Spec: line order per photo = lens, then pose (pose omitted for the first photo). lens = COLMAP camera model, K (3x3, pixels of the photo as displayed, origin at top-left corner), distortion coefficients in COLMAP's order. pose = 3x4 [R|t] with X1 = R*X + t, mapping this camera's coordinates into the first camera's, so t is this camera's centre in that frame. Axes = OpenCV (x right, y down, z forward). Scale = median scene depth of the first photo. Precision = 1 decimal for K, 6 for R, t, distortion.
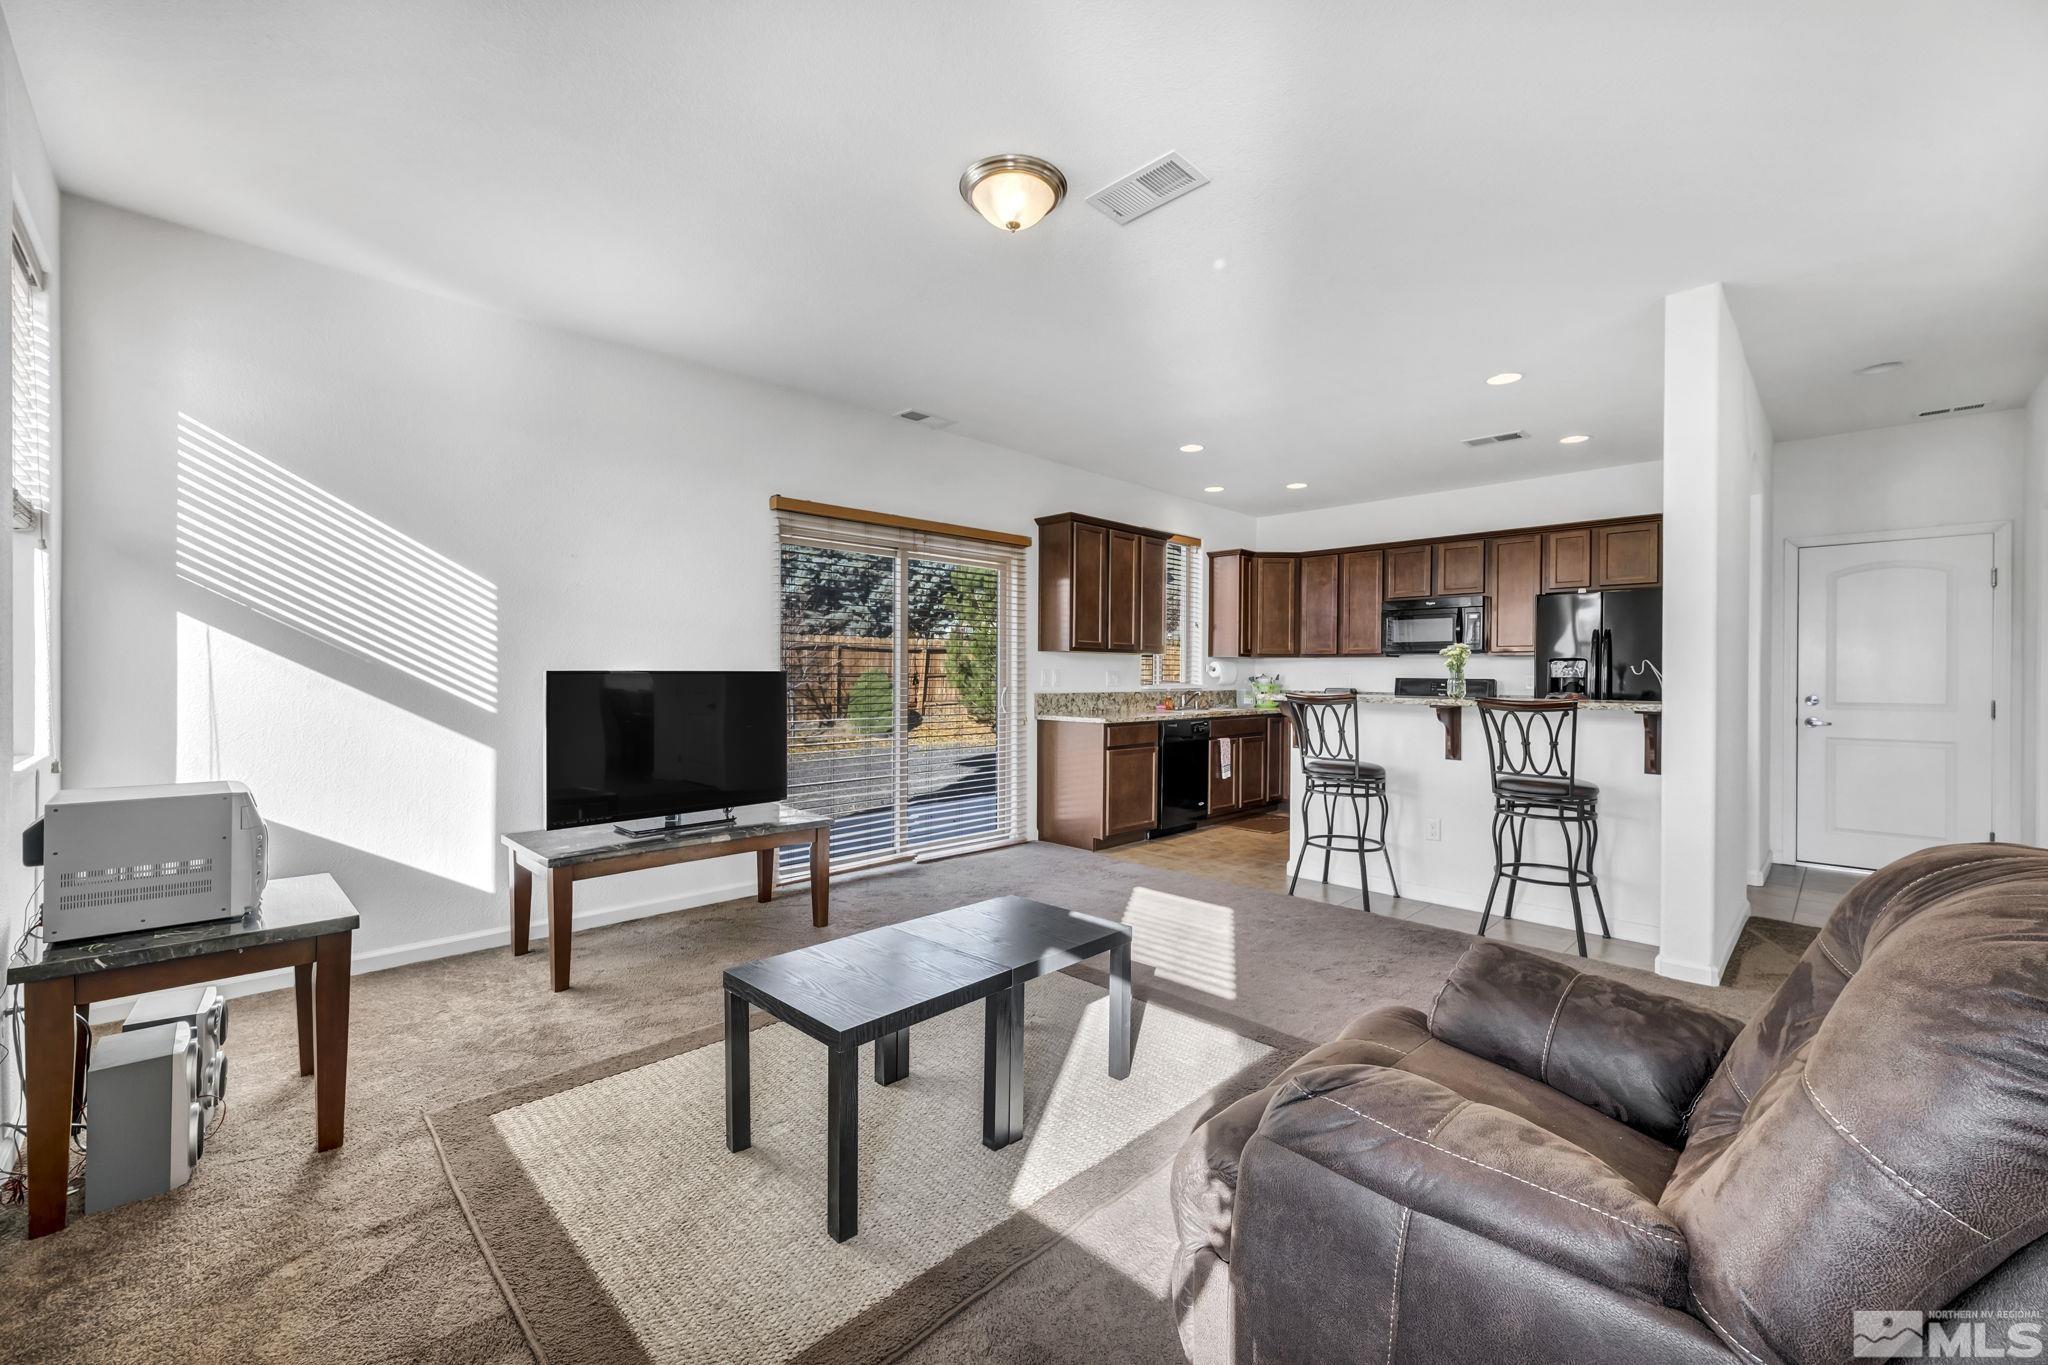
lens RADIAL K [[828.3, 0, 1029.6], [0, 828.3, 685.4], [0, 0, 1]] dist [0.001109, 0.000400]
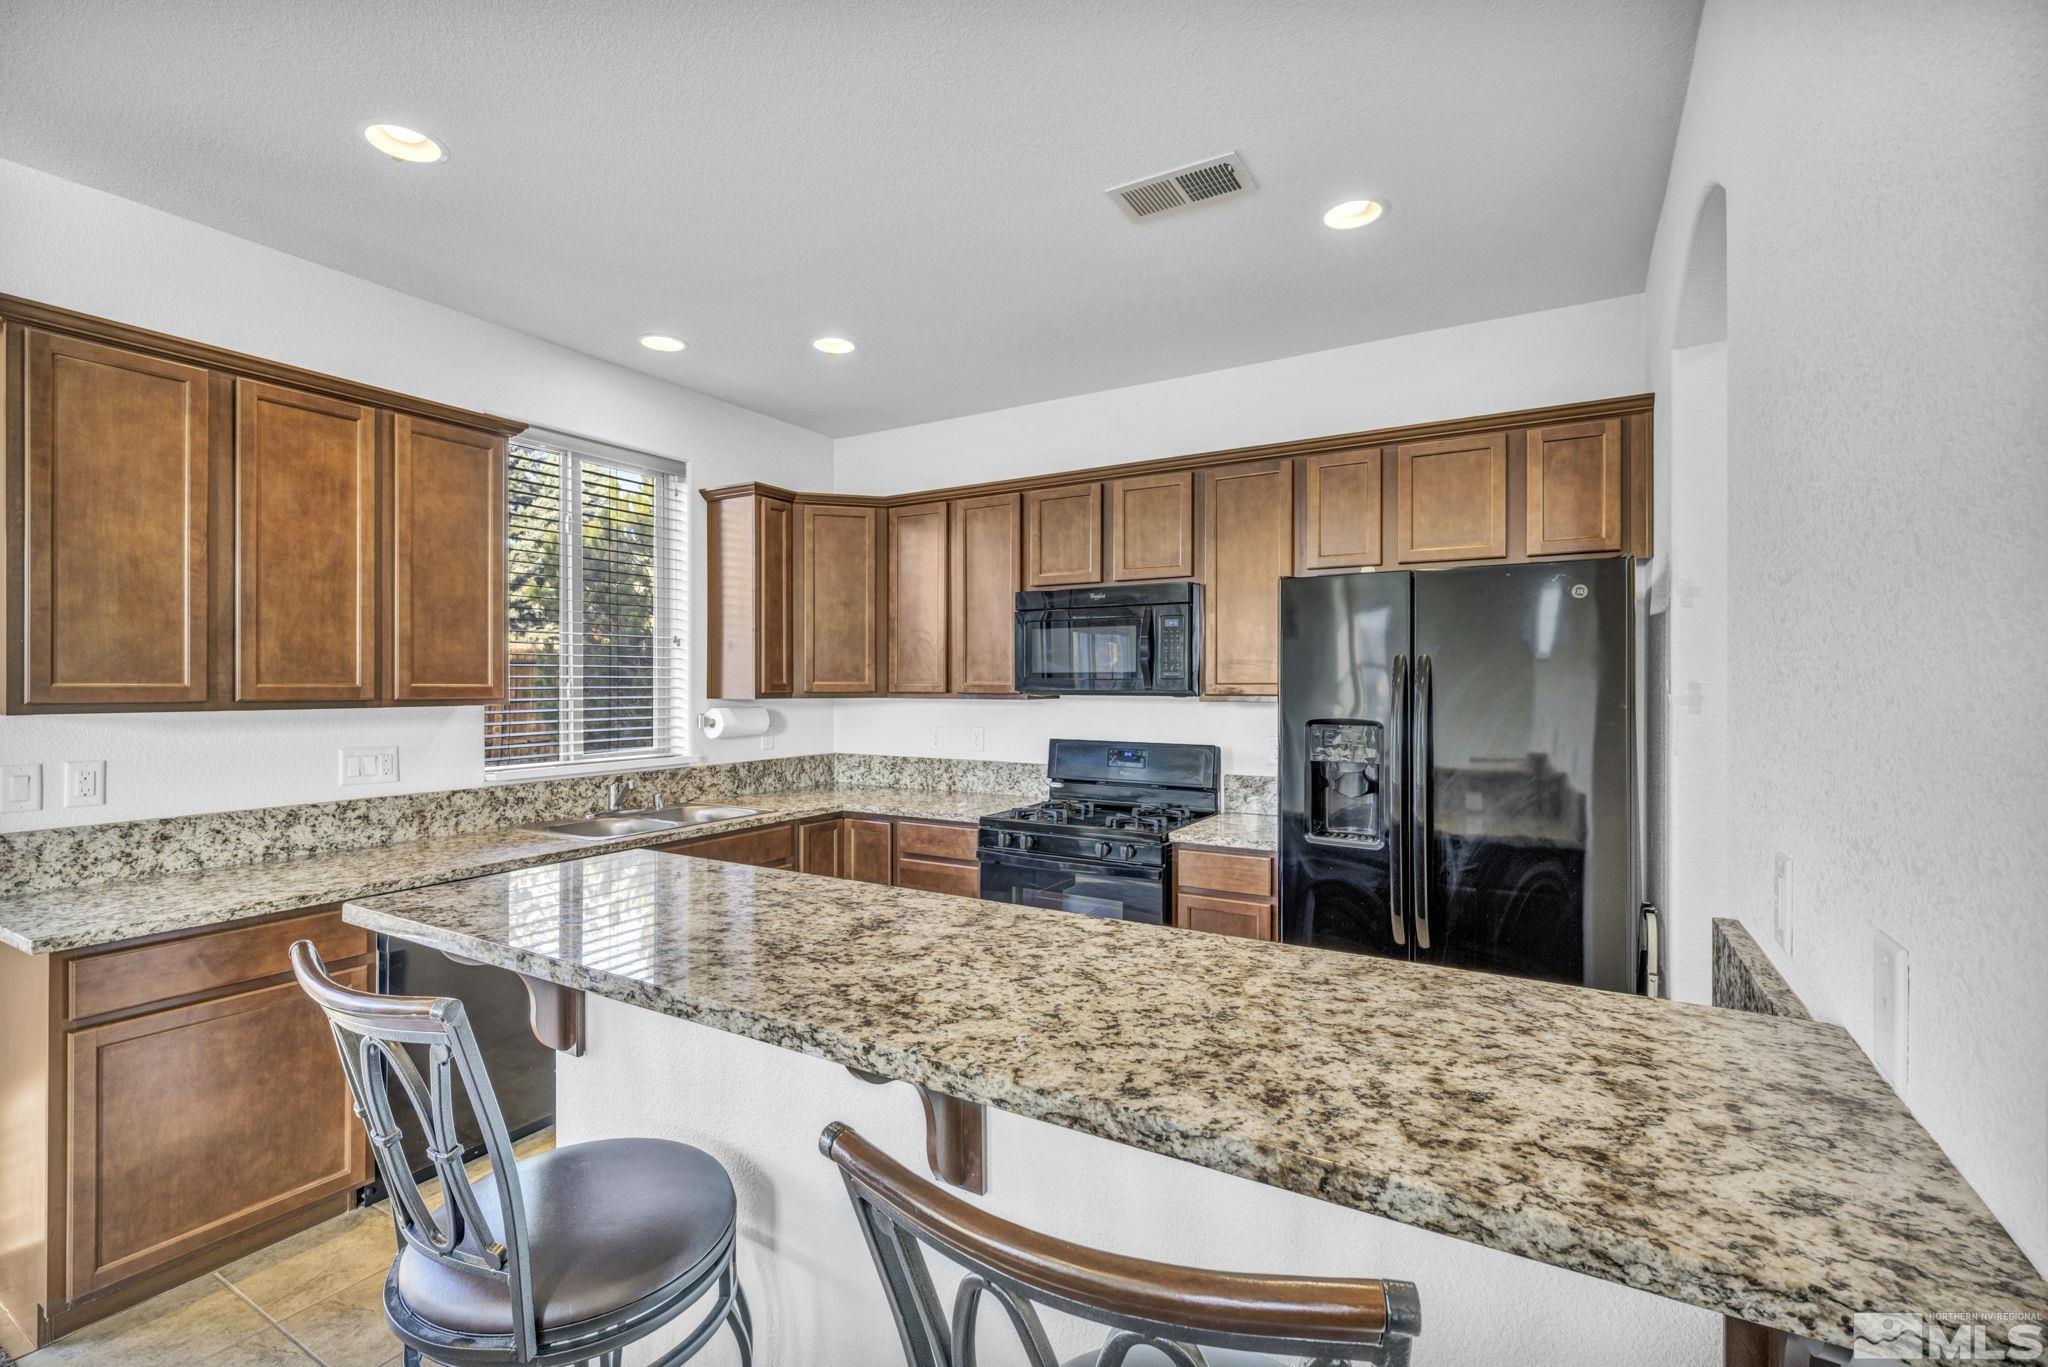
lens RADIAL K [[903.6, 0, 1021.7], [0, 903.6, 685.6], [0, 0, 1]] dist [0.000517, -0.000239]
pose [[0.970878, -0.006595, 0.239485, 0.317413], [0.008725, 0.999931, -0.007836, -0.042330], [-0.239417, 0.009697, 0.970868, 0.496060]]
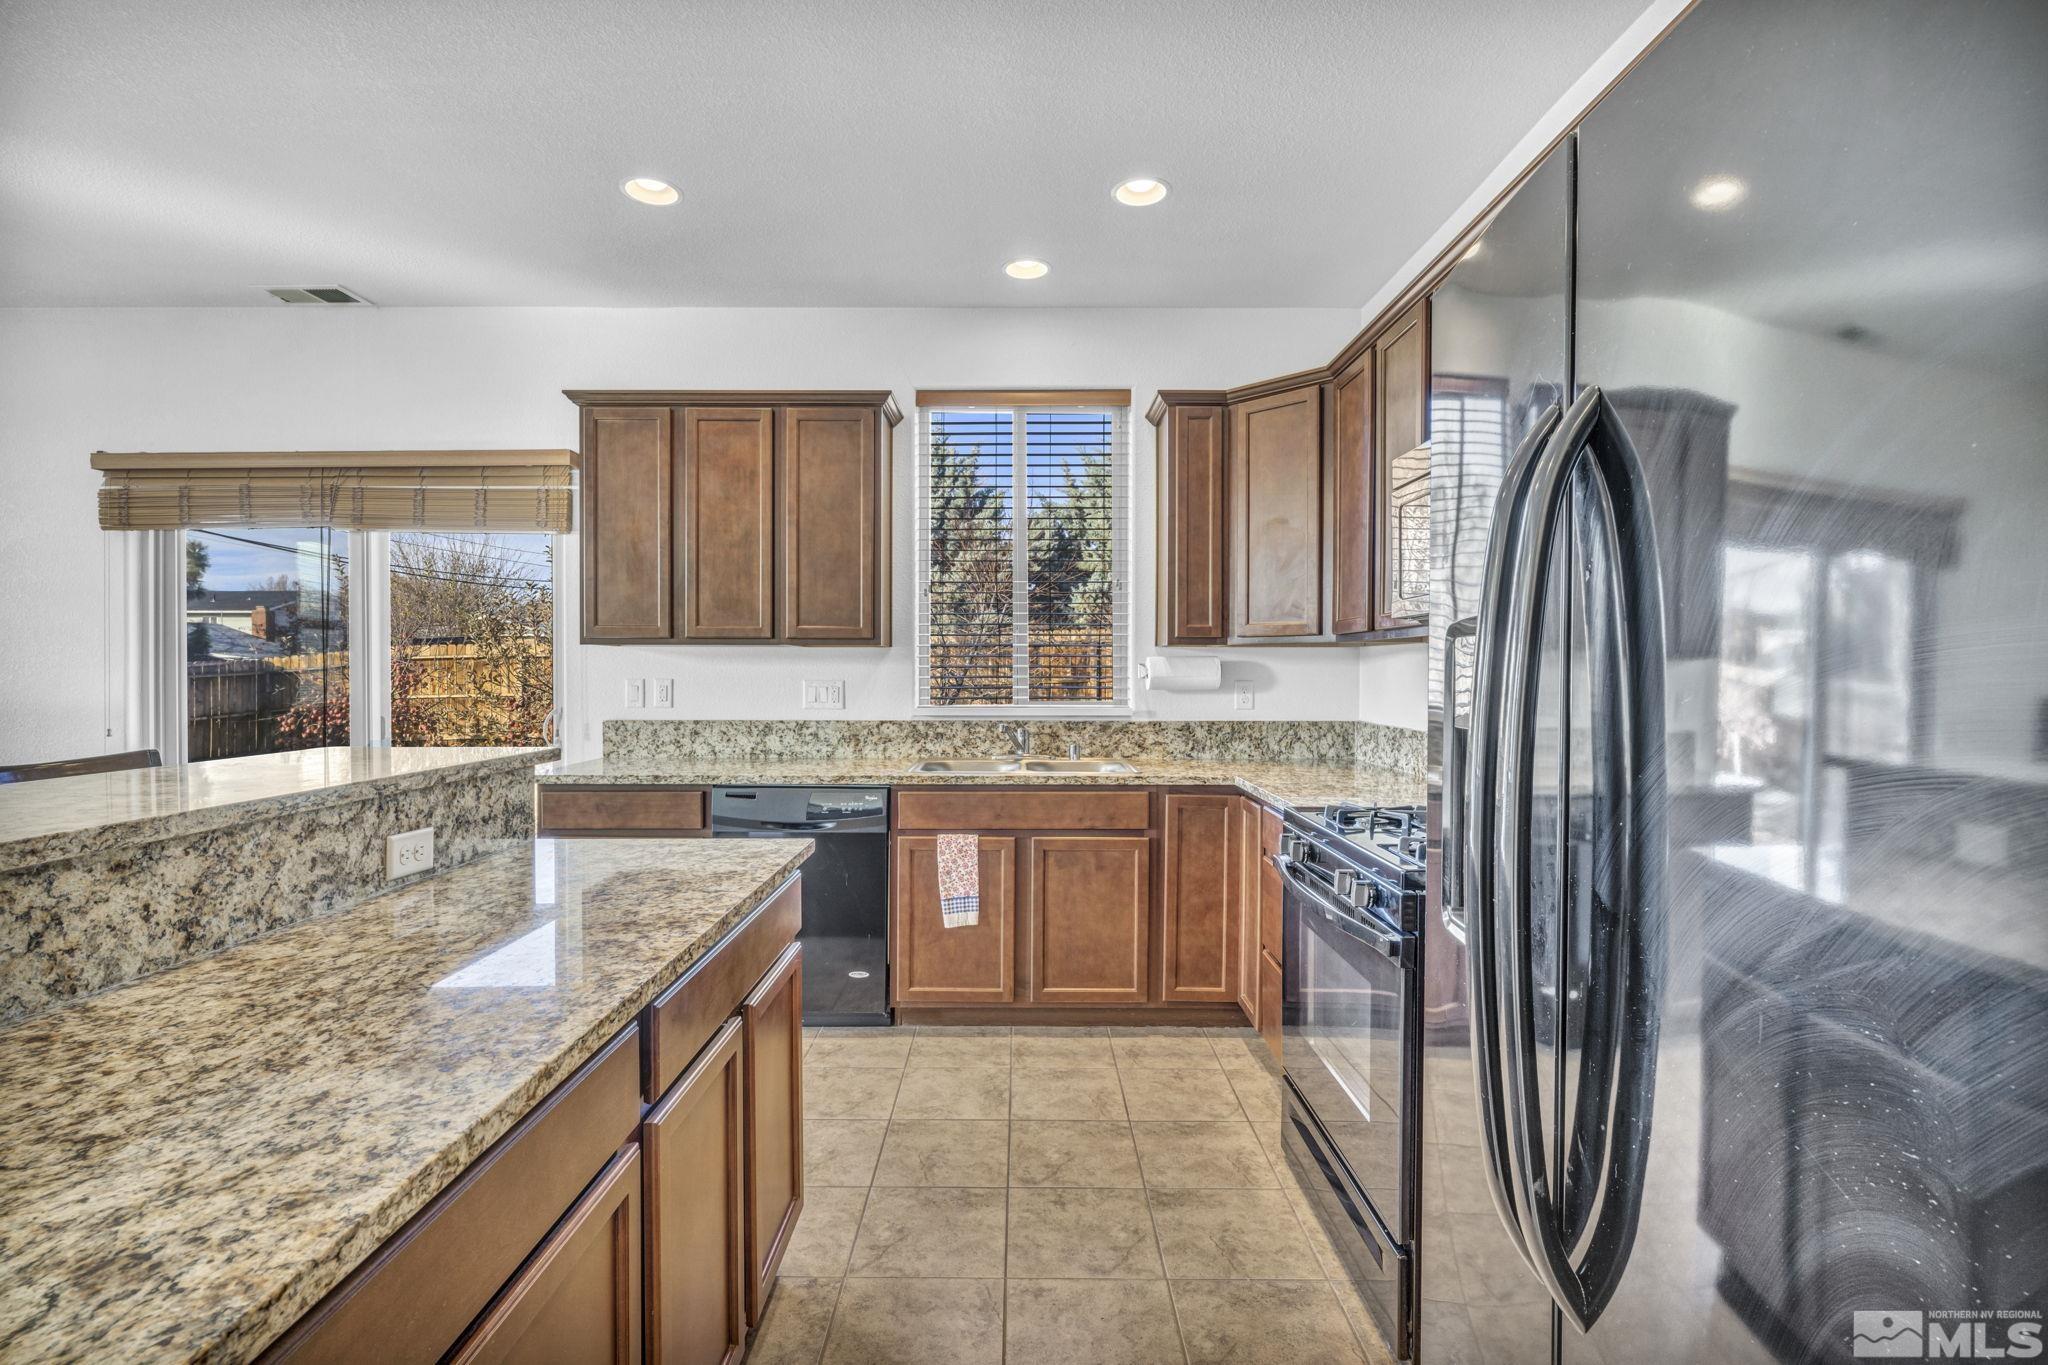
lens RADIAL K [[933.1, 0, 1023.5], [0, 933.1, 686.1], [0, 0, 1]] dist [-0.000281, 0.000059]
pose [[0.699449, 0.008518, -0.714632, 0.622897], [-0.007027, 0.999963, 0.005042, -0.017374], [0.714648, 0.001495, 0.699482, 0.697357]]
